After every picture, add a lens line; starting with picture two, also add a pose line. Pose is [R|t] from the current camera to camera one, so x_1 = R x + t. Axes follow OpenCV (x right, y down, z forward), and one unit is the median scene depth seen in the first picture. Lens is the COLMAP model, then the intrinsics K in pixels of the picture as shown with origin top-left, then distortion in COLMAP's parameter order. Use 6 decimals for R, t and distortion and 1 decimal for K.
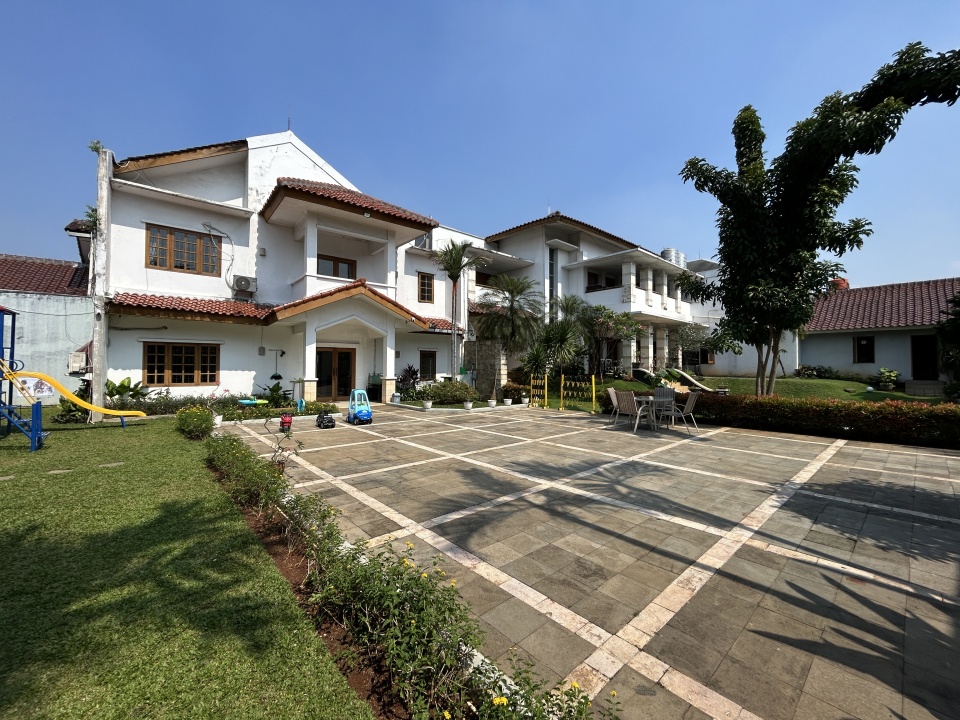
lens RADIAL K [[391.2, 0, 476.9], [0, 391.2, 361.9], [0, 0, 1]] dist [0.001385, -0.001121]
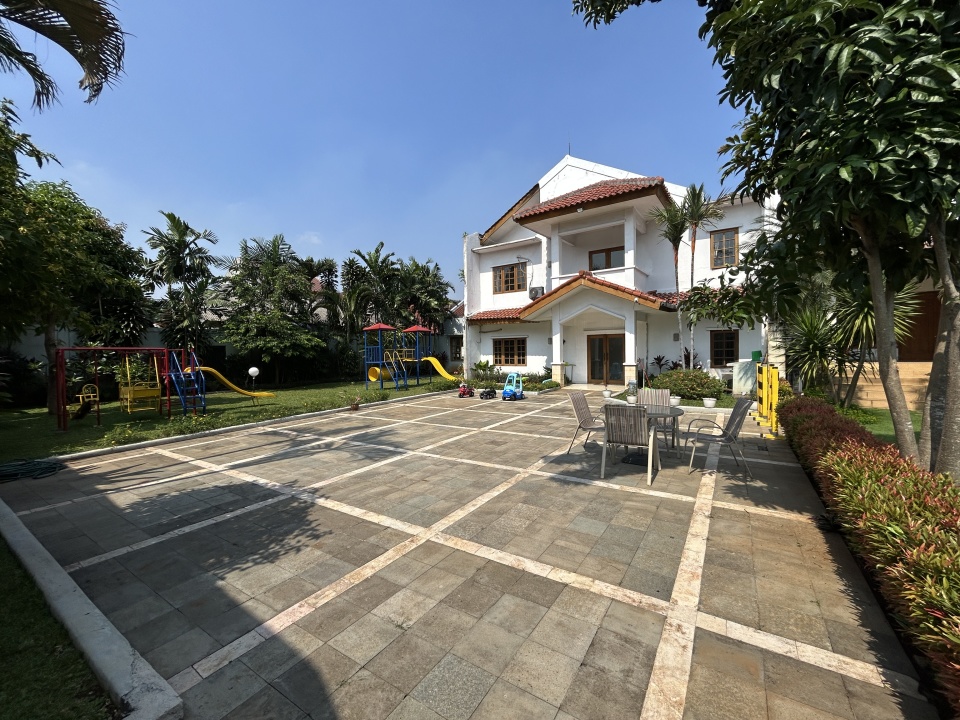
lens RADIAL K [[391.2, 0, 479.6], [0, 391.2, 363.6], [0, 0, 1]] dist [0.001385, -0.001121]
pose [[0.273620, 0.024615, -0.961523, 0.743135], [0.031265, 0.998917, 0.034469, -0.004999], [0.961330, -0.039493, 0.272554, 0.476491]]
